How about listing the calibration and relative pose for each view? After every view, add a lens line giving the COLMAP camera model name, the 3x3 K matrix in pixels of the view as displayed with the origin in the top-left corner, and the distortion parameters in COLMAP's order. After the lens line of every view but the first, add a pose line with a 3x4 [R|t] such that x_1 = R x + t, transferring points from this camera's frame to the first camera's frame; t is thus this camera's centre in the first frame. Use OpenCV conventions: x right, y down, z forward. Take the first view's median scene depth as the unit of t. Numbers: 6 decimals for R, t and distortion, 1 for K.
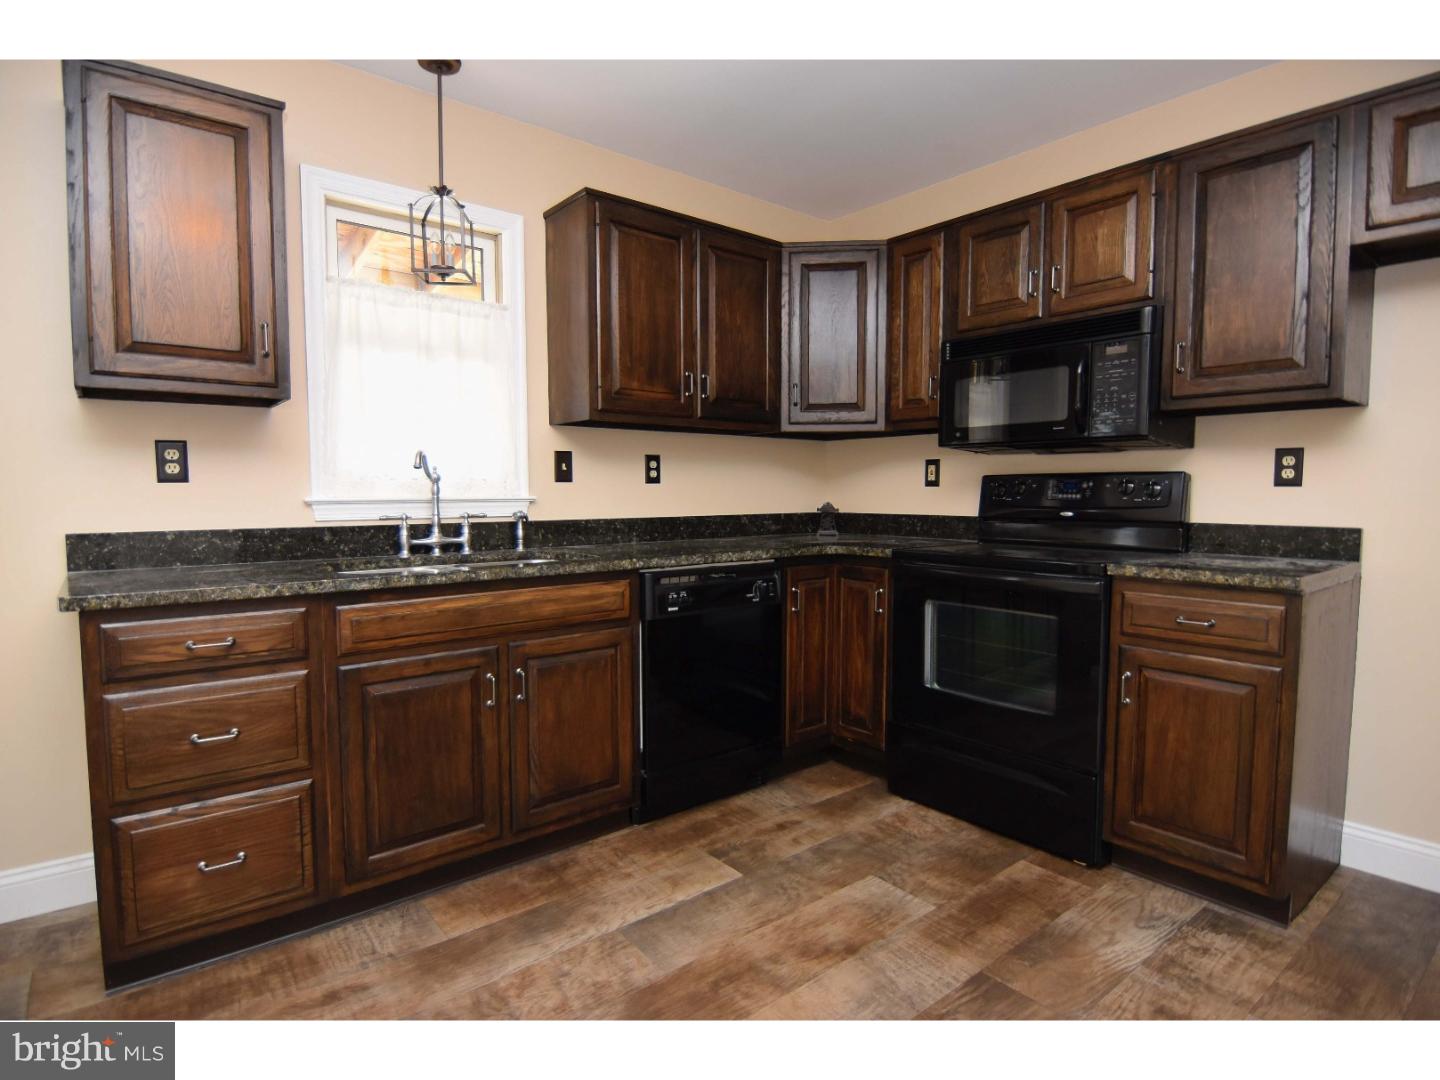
lens RADIAL K [[761.4, 0, 720.0], [0, 761.4, 540.0], [0, 0, 1]] dist [-0.000976, -0.018334]
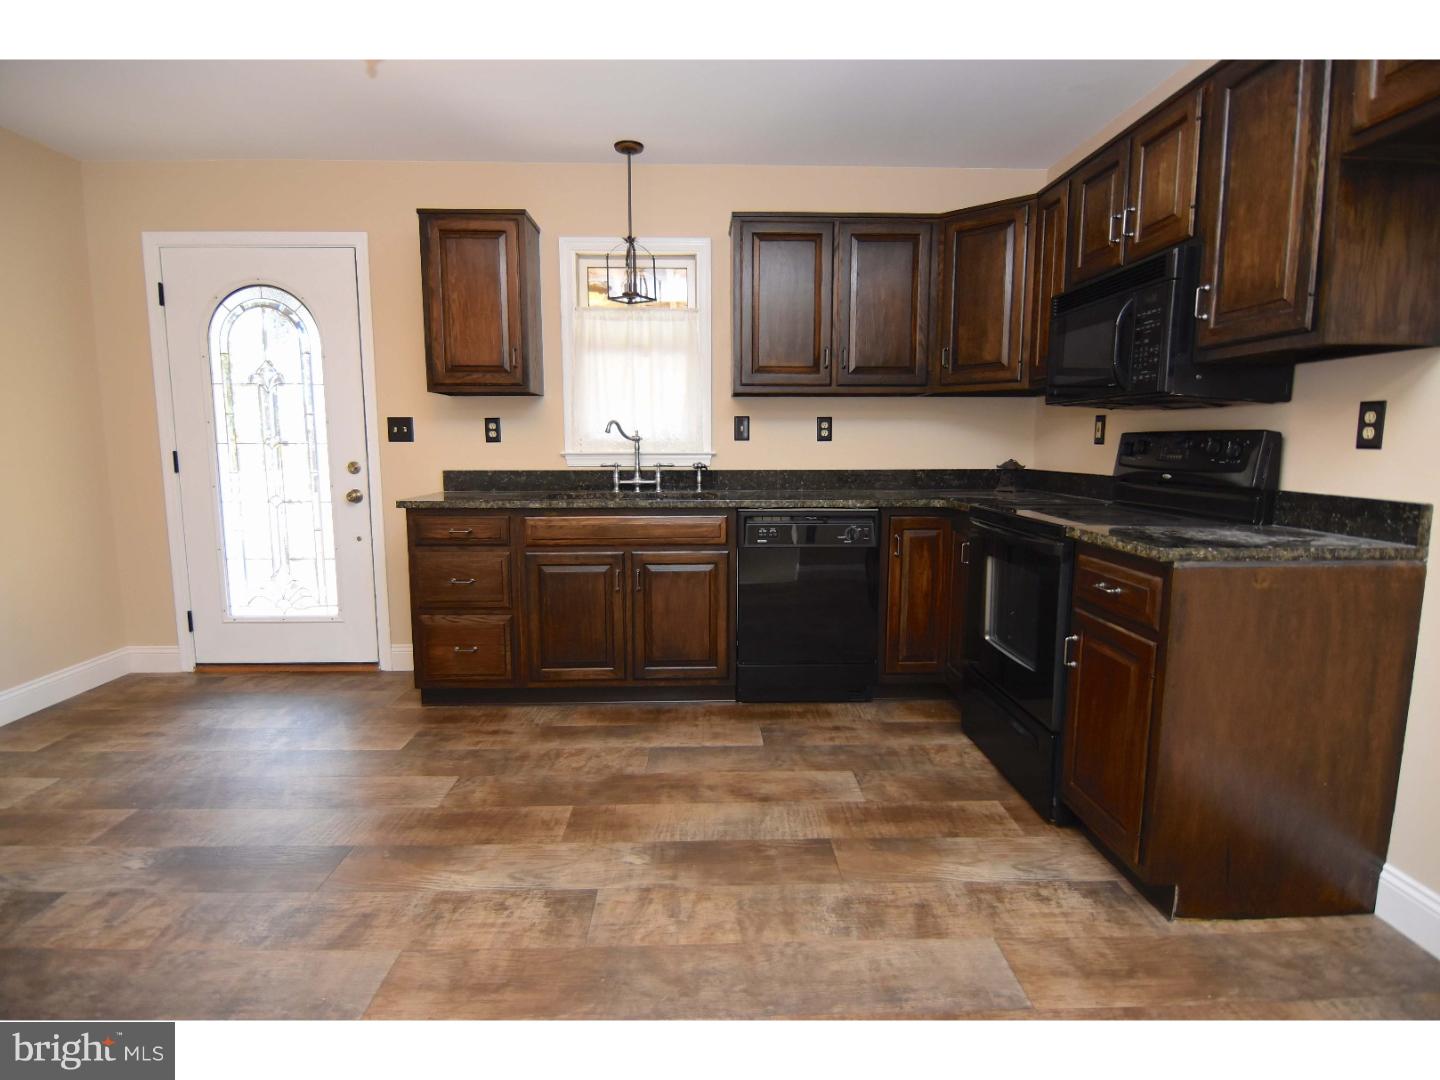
lens RADIAL K [[761.4, 0, 720.0], [0, 761.4, 540.0], [0, 0, 1]] dist [-0.000976, -0.018334]
pose [[0.790989, 0.079336, -0.606665, 0.694934], [-0.040025, 0.996143, 0.078085, -0.008998], [0.610520, -0.037483, 0.791114, -0.062930]]
